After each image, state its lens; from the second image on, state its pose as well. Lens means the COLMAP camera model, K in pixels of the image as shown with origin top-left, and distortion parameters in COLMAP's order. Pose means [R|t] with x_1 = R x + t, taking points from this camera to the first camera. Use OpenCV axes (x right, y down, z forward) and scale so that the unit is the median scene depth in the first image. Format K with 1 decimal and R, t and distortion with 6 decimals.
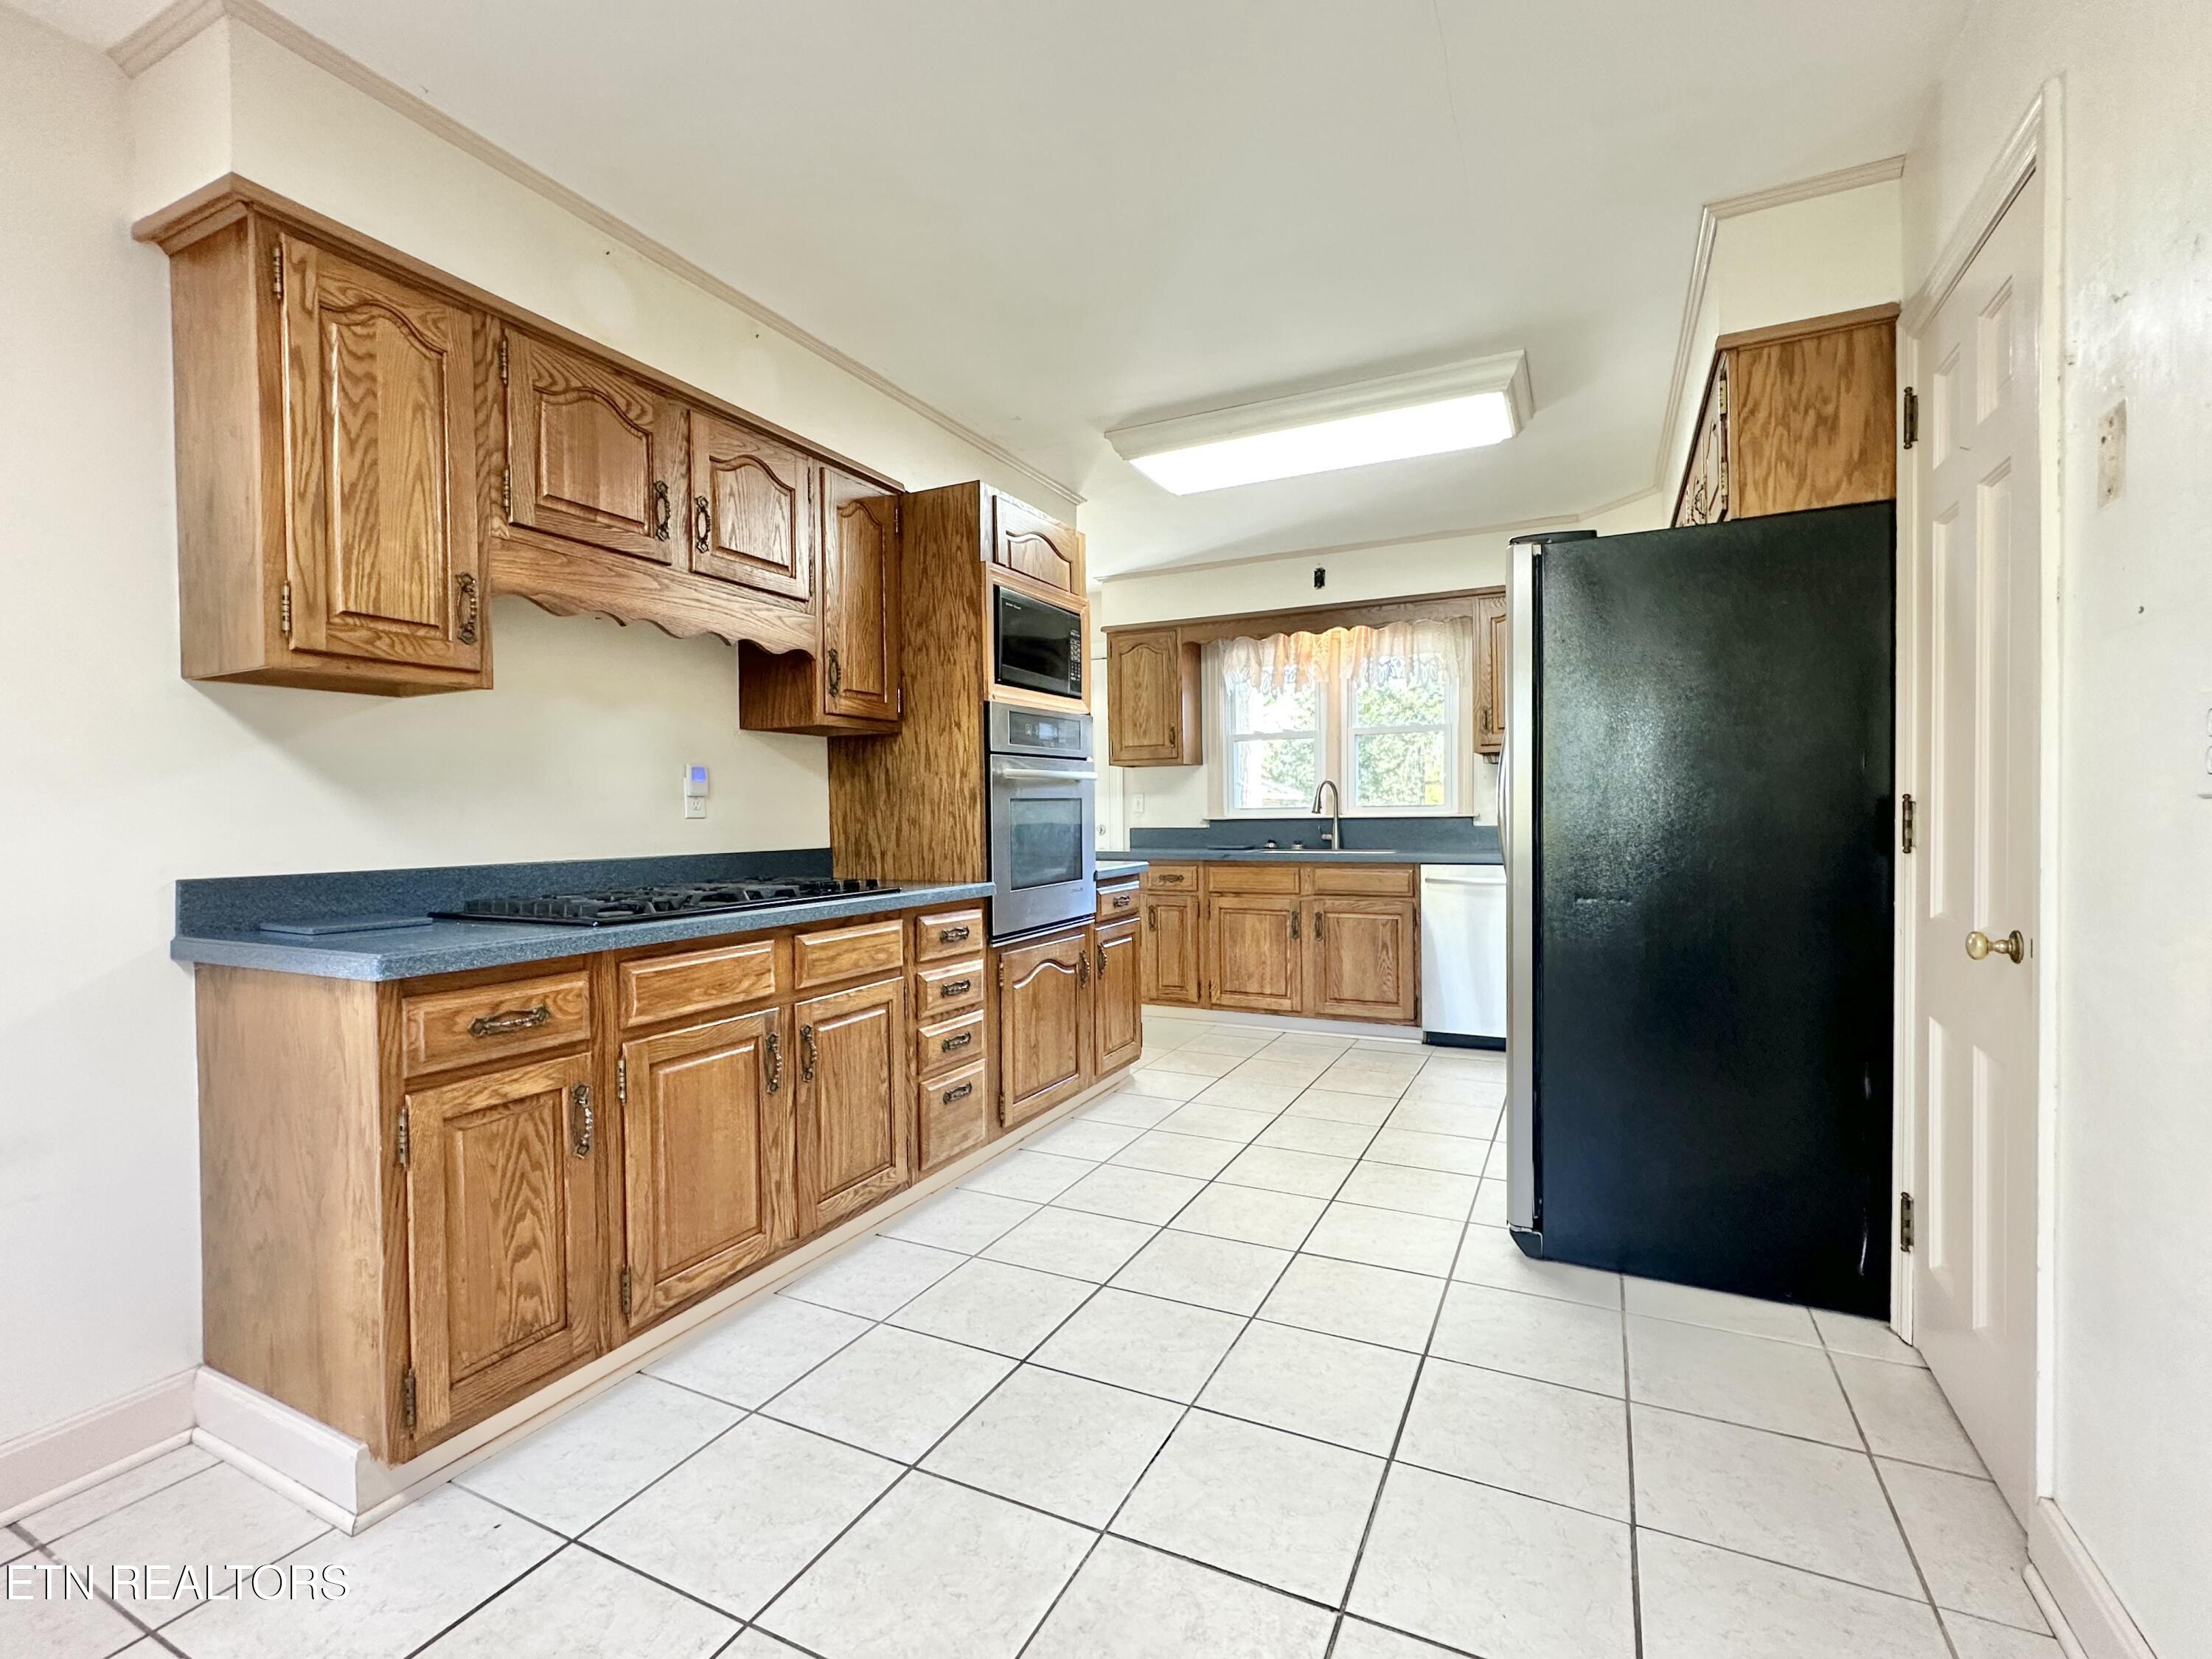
lens RADIAL K [[999.3, 0, 1106.0], [0, 999.3, 829.5], [0, 0, 1]] dist [-0.002448, -0.000308]
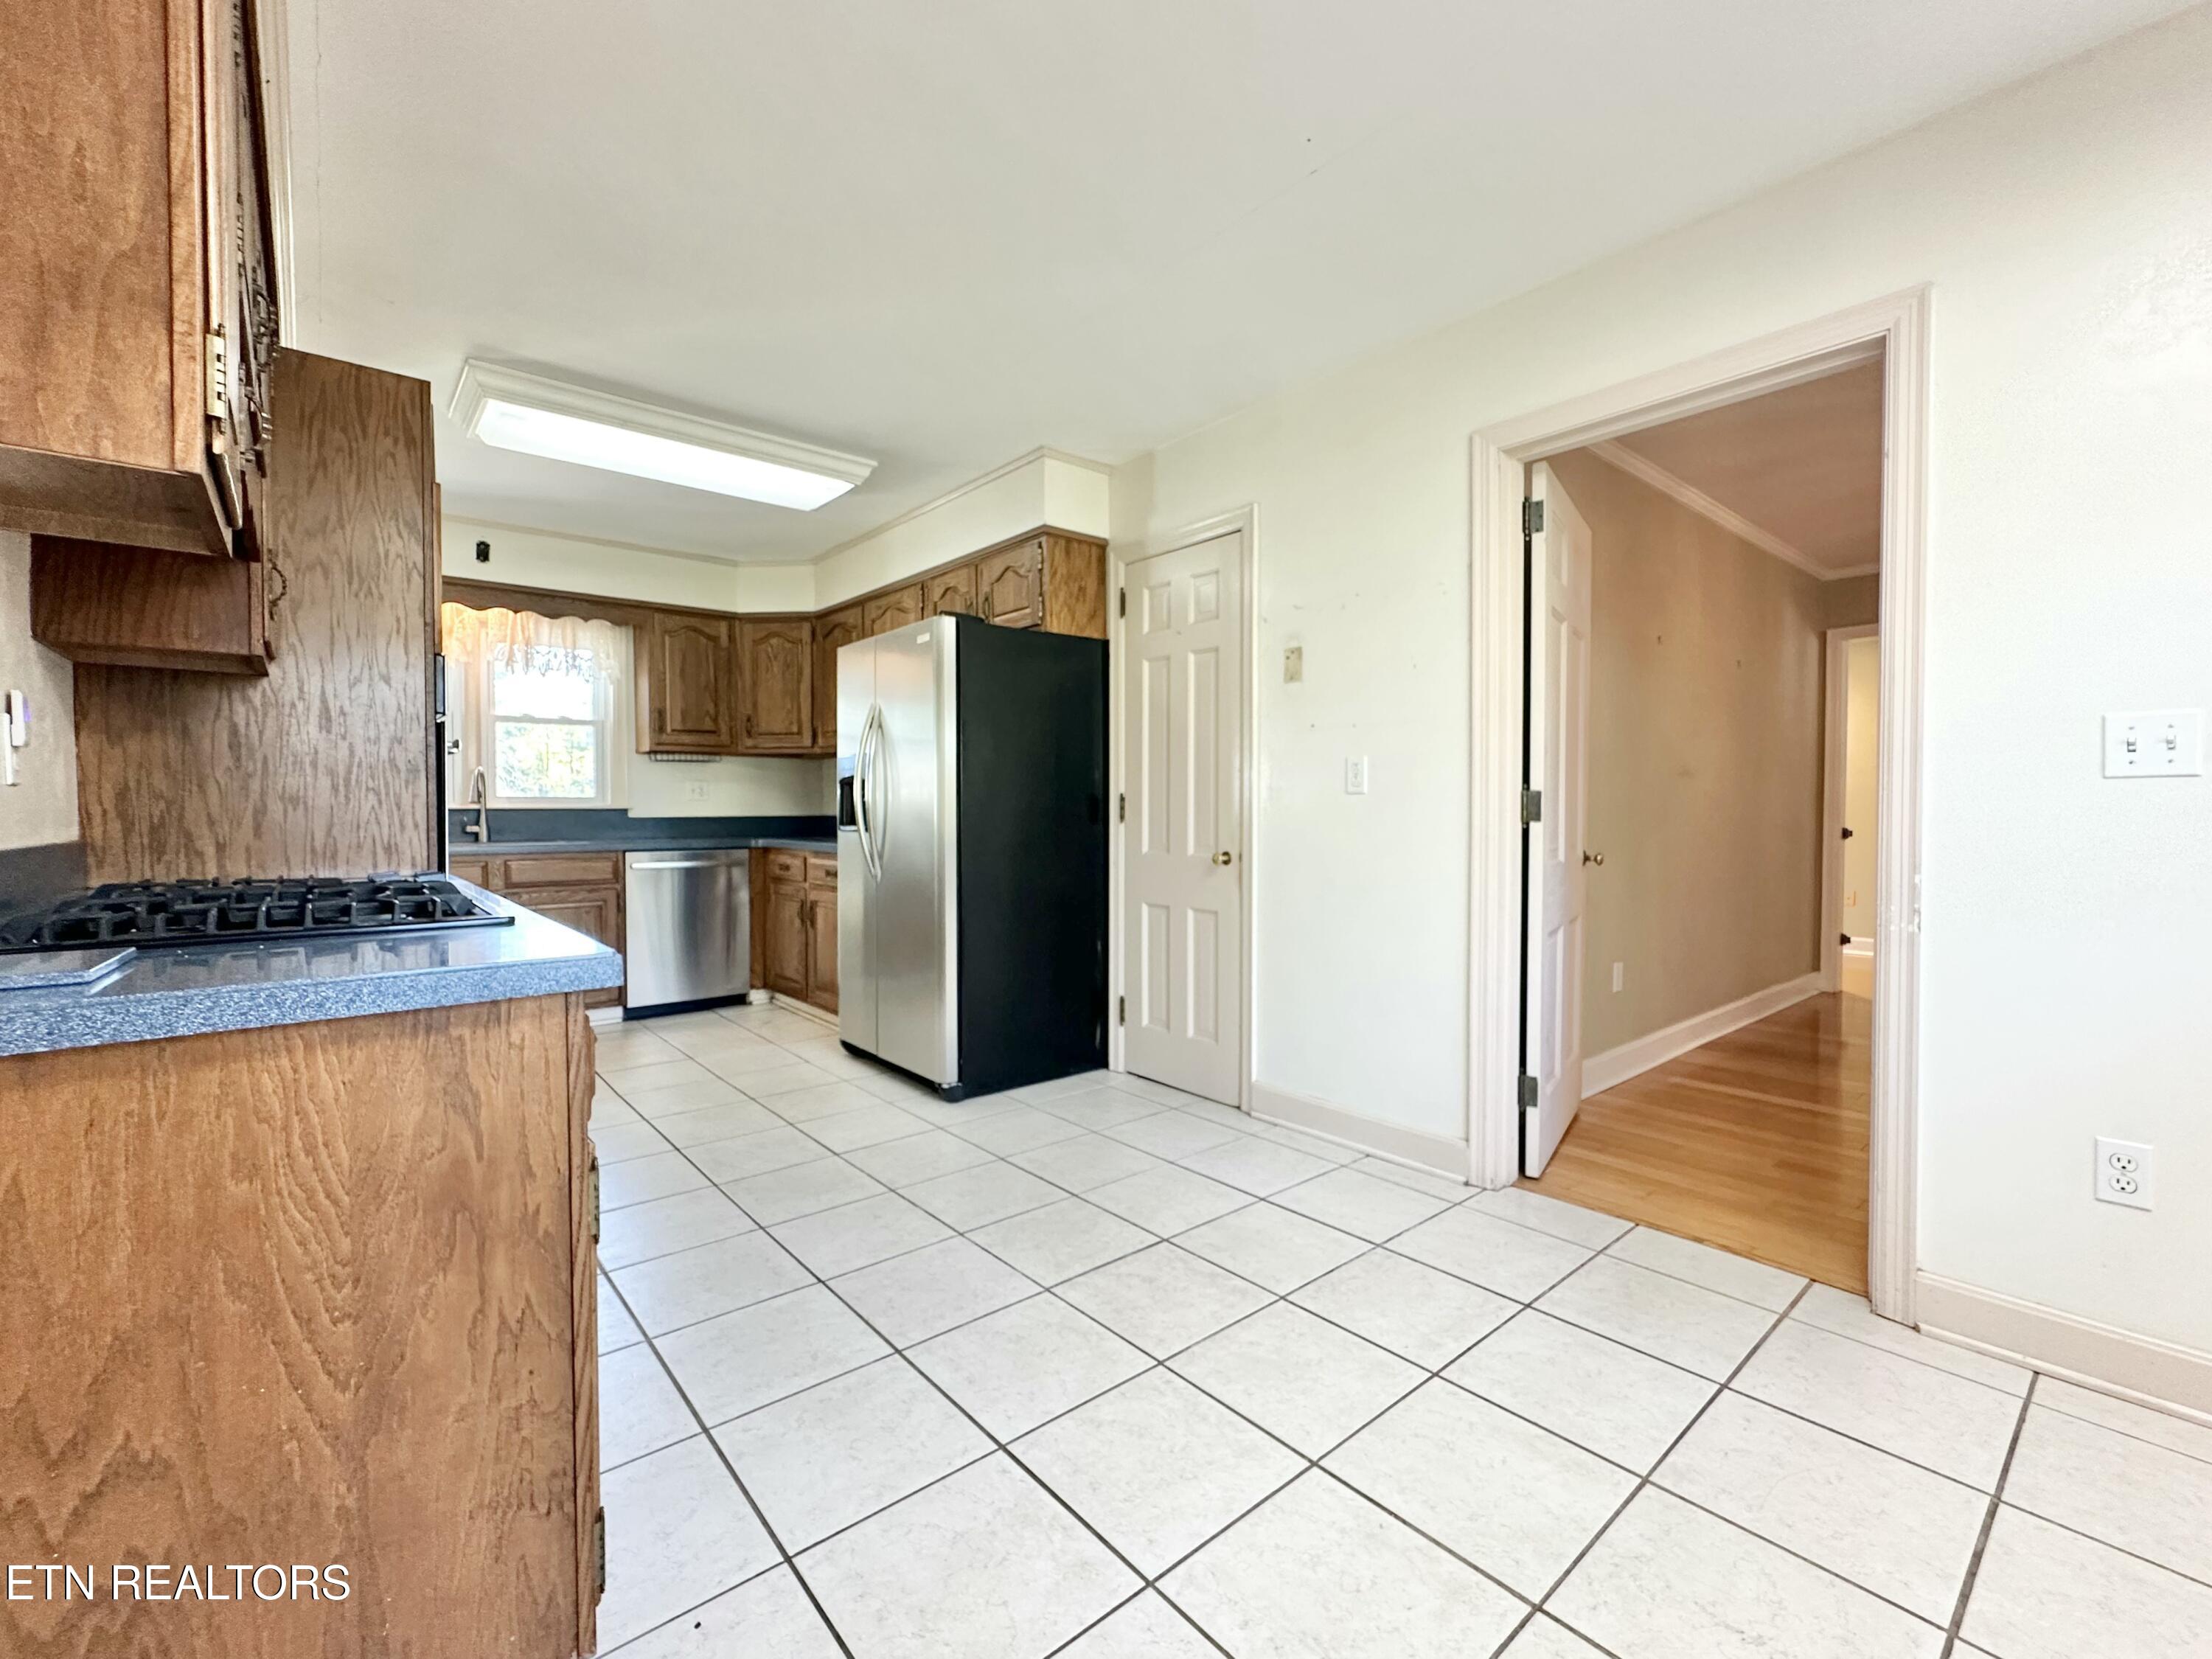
lens RADIAL K [[947.7, 0, 1106.0], [0, 947.7, 829.5], [0, 0, 1]] dist [-0.000546, -0.000053]
pose [[0.399877, -0.008842, 0.916526, -0.630470], [0.011255, 0.999925, 0.004736, 0.017838], [-0.916500, 0.008421, 0.399947, 0.193956]]
